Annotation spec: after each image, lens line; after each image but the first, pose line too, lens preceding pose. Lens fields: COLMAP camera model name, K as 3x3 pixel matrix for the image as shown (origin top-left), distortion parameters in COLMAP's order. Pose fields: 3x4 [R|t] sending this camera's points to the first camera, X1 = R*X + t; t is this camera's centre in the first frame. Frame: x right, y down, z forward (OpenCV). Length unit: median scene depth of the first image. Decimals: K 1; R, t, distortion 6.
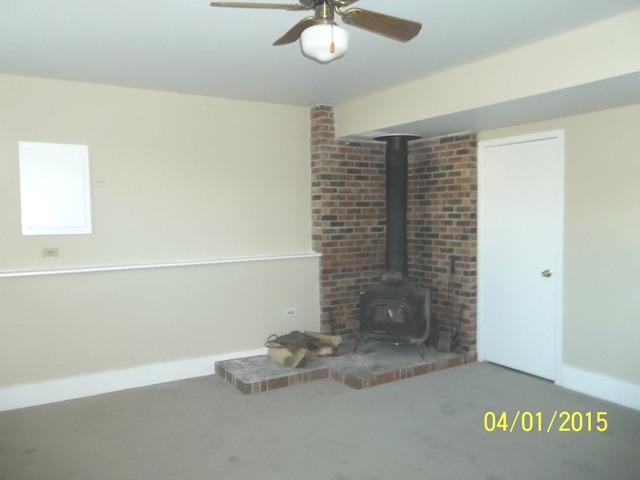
lens RADIAL K [[520.7, 0, 324.7], [0, 520.7, 237.9], [0, 0, 1]] dist [-0.007621, 0.009234]
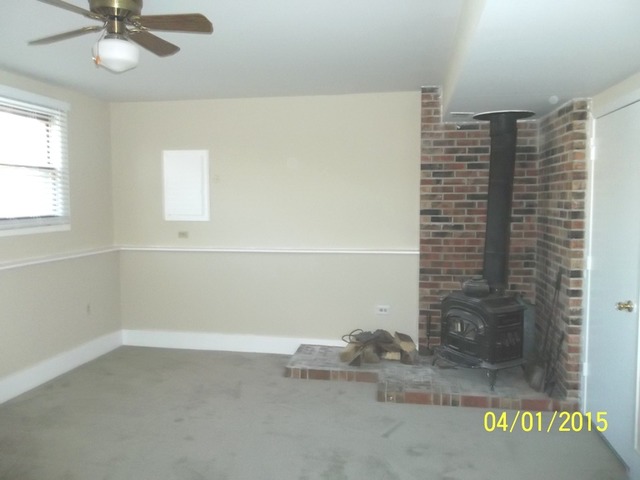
lens RADIAL K [[520.7, 0, 325.5], [0, 520.7, 237.2], [0, 0, 1]] dist [-0.007621, 0.009234]
pose [[0.747617, 0.056204, -0.661747, 0.500484], [-0.040354, 0.998416, 0.039208, -0.024998], [0.662903, -0.002609, 0.748701, 0.218002]]
